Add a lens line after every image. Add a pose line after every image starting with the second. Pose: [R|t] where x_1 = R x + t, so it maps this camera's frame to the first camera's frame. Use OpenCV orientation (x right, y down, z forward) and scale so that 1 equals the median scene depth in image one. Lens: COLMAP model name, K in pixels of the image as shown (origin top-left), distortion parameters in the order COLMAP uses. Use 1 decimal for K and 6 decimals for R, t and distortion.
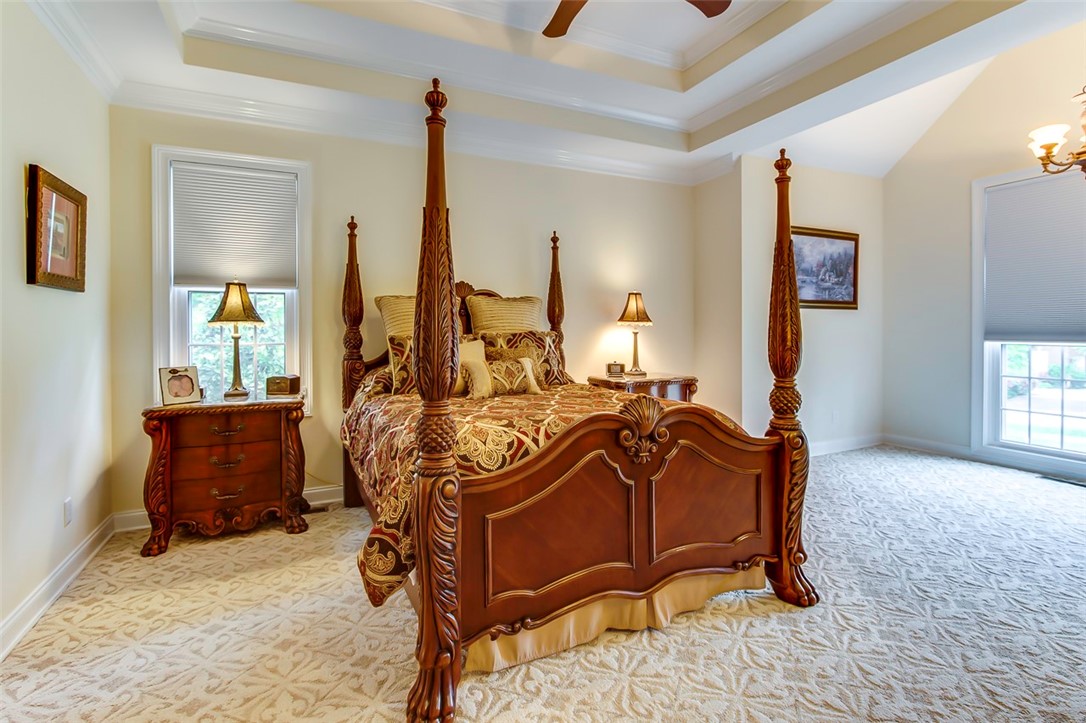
lens RADIAL K [[500.2, 0, 534.2], [0, 500.2, 349.1], [0, 0, 1]] dist [0.001960, 0.000588]
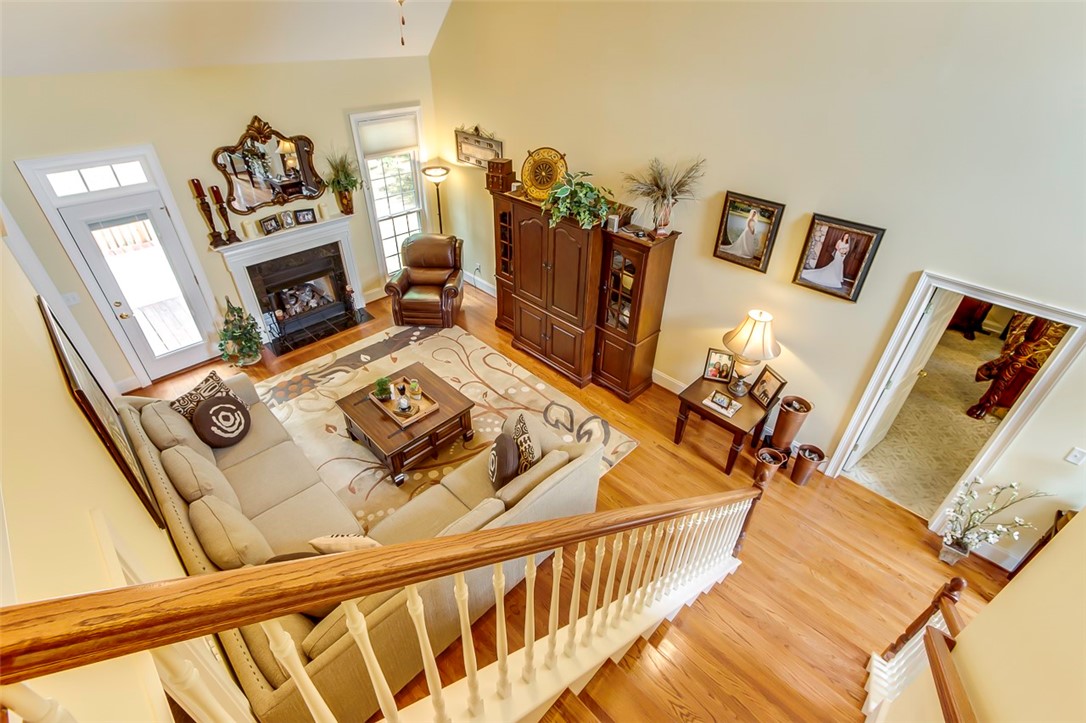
lens RADIAL K [[500.2, 0, 534.2], [0, 500.2, 349.1], [0, 0, 1]] dist [0.001960, 0.000588]
pose [[0.332320, 0.540092, -0.773217, 0.628117], [-0.029817, 0.825416, 0.563738, -0.782588], [0.942695, -0.164286, 0.290406, -1.456742]]
